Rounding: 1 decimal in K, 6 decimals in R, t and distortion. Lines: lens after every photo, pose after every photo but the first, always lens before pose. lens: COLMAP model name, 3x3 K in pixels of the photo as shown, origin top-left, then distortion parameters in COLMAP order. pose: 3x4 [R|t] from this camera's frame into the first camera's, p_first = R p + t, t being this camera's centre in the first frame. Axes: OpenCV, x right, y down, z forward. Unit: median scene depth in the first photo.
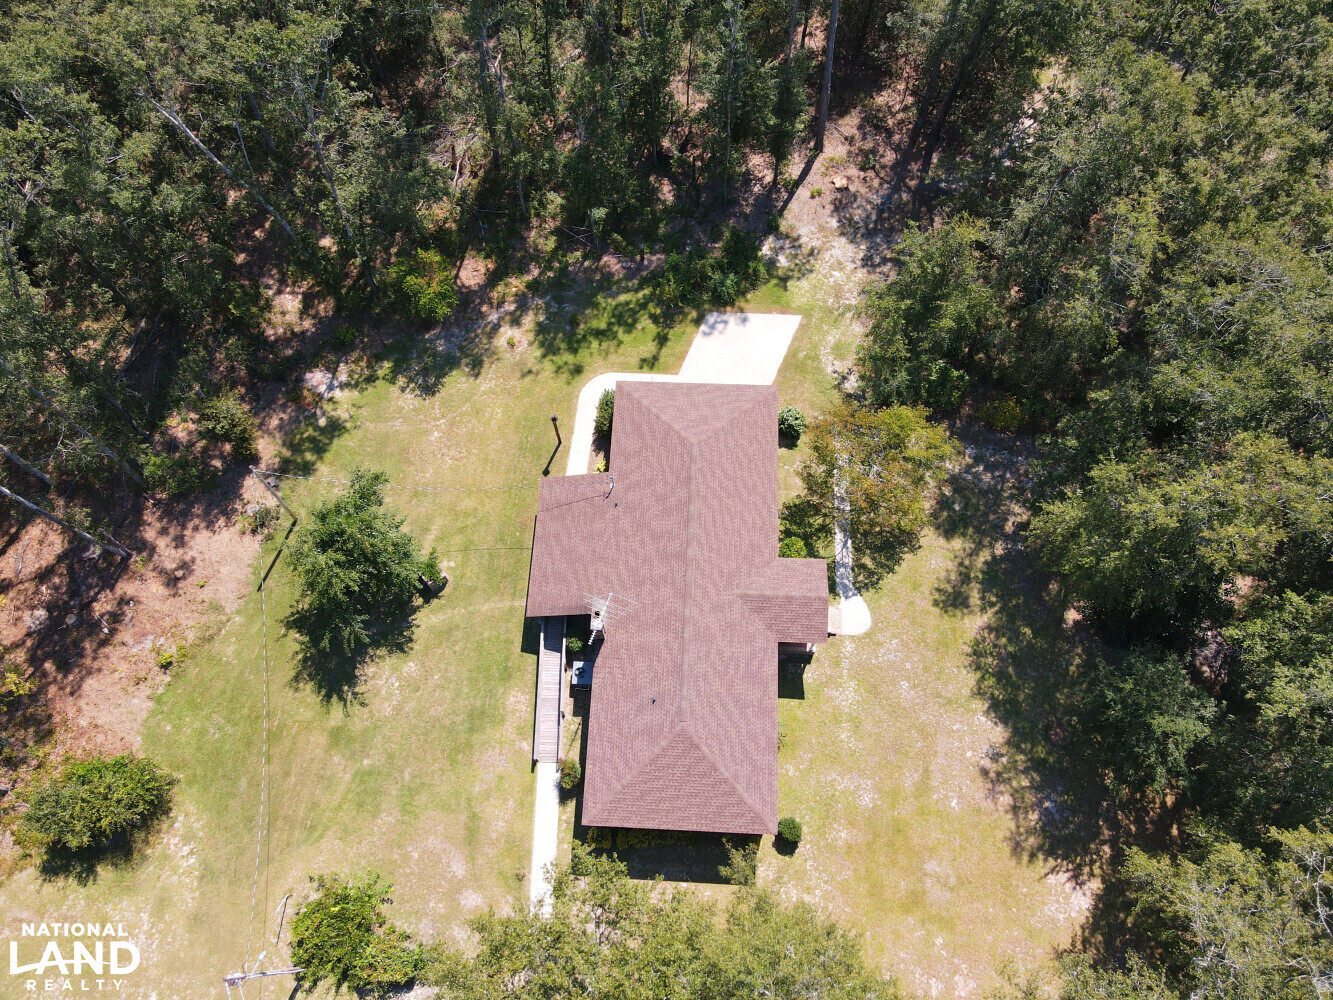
lens RADIAL K [[971.7, 0, 664.7], [0, 971.7, 501.7], [0, 0, 1]] dist [0.017732, 0.001769]
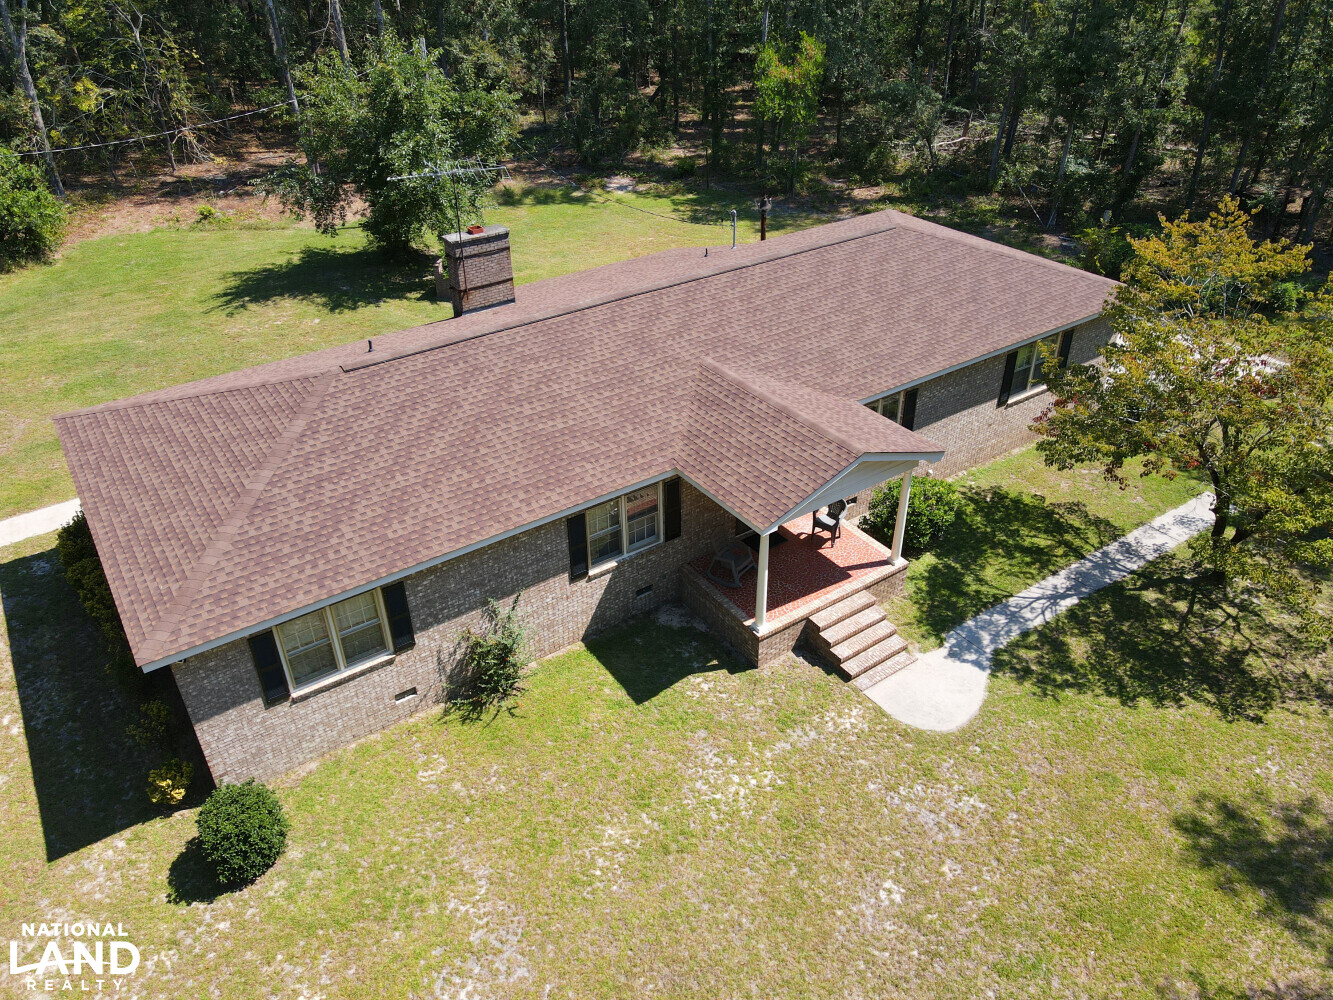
lens RADIAL K [[971.7, 0, 665.5], [0, 971.7, 500.9], [0, 0, 1]] dist [0.017732, 0.001769]
pose [[0.604951, 0.439600, -0.663917, 0.329790], [-0.730133, 0.638928, -0.242233, 0.221704], [0.317710, 0.631287, 0.707487, 0.677255]]
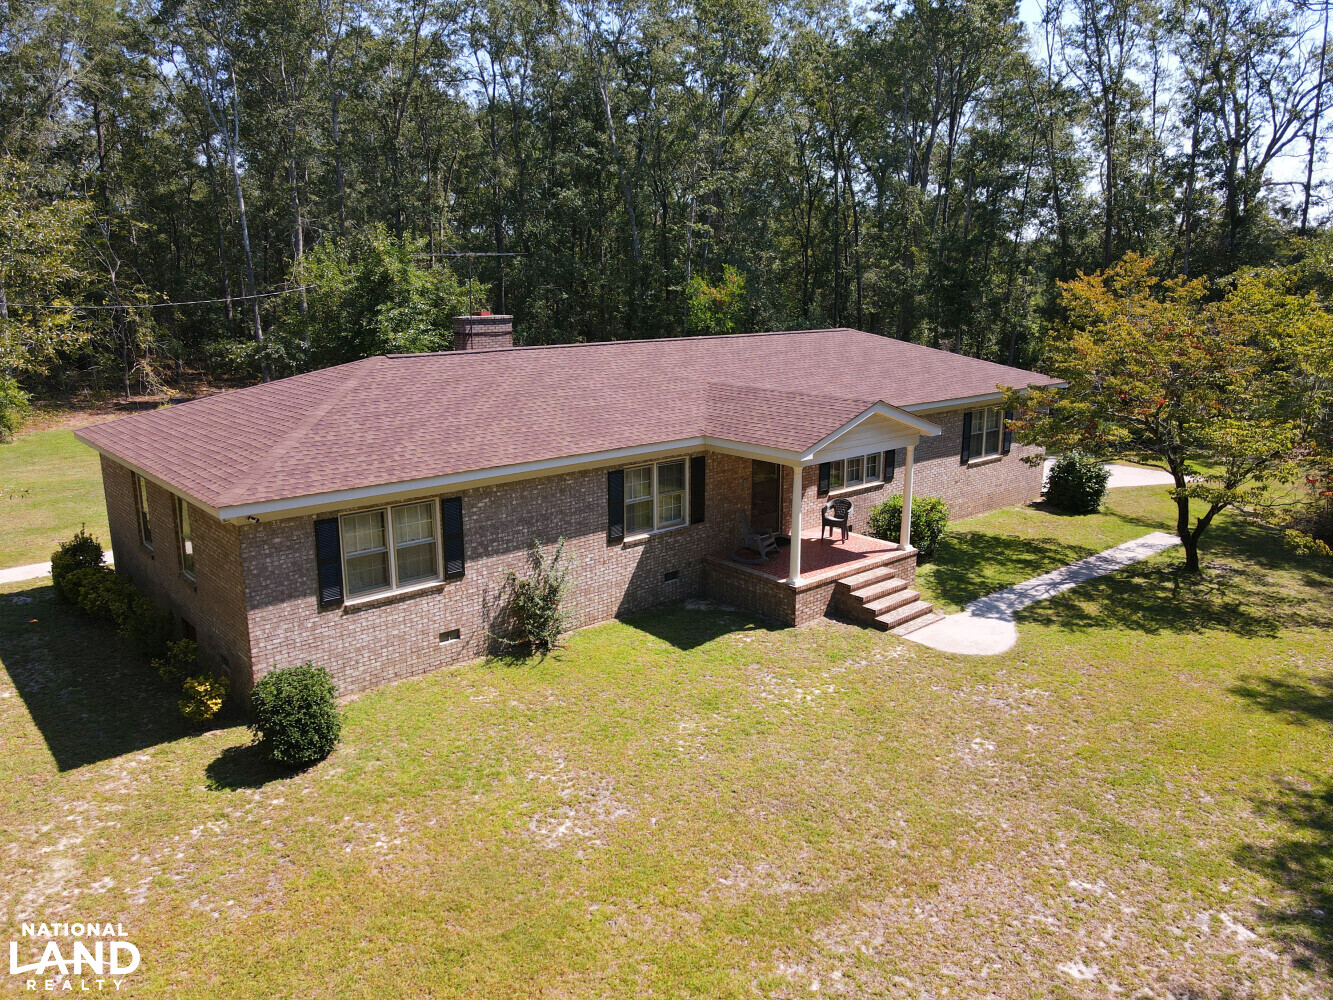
lens RADIAL K [[971.7, 0, 663.6], [0, 971.7, 510.3], [0, 0, 1]] dist [0.017732, 0.001769]
pose [[0.693023, 0.181551, -0.697681, 0.348581], [-0.665719, 0.532550, -0.522694, 0.341676], [0.276654, 0.826698, 0.489932, 0.751161]]
